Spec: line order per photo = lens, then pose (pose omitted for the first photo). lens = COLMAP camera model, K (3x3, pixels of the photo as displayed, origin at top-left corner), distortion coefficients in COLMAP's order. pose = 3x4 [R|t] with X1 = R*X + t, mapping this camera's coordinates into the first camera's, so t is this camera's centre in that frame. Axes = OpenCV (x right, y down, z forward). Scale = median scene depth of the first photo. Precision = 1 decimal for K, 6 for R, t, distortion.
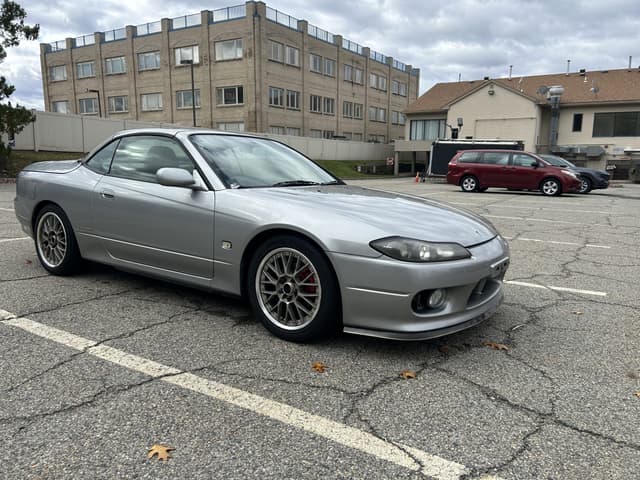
lens RADIAL K [[481.7, 0, 317.9], [0, 481.7, 235.6], [0, 0, 1]] dist [0.050097, -0.055783]
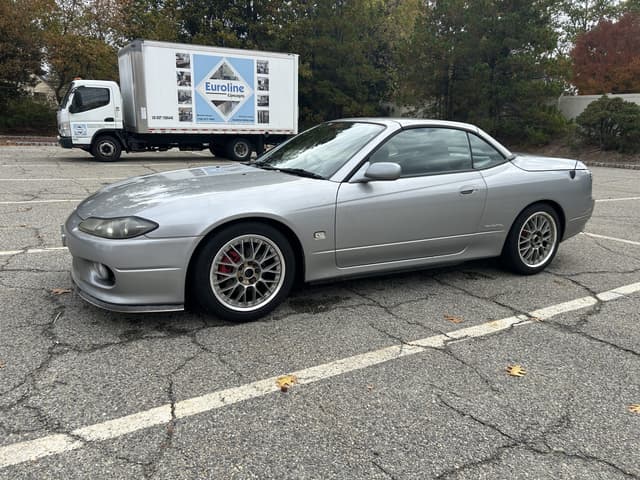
lens RADIAL K [[481.7, 0, 321.5], [0, 481.7, 242.1], [0, 0, 1]] dist [0.050097, -0.055783]
pose [[-0.442798, 0.163920, -0.881510, 1.006408], [-0.173531, 0.948890, 0.263617, -0.286008], [0.879669, 0.269698, -0.391721, 1.804783]]
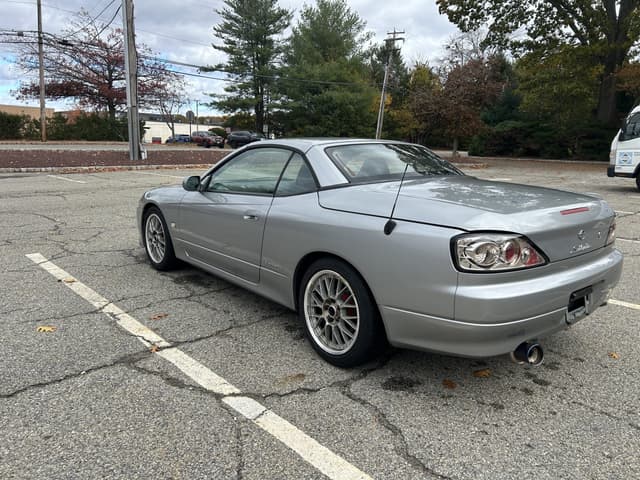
lens RADIAL K [[481.7, 0, 321.9], [0, 481.7, 245.8], [0, 0, 1]] dist [0.050097, -0.055783]
pose [[-0.964407, -0.093628, 0.247291, -0.615817], [-0.000619, 0.936010, 0.351972, -0.465796], [-0.264422, 0.339291, -0.902753, 2.556138]]
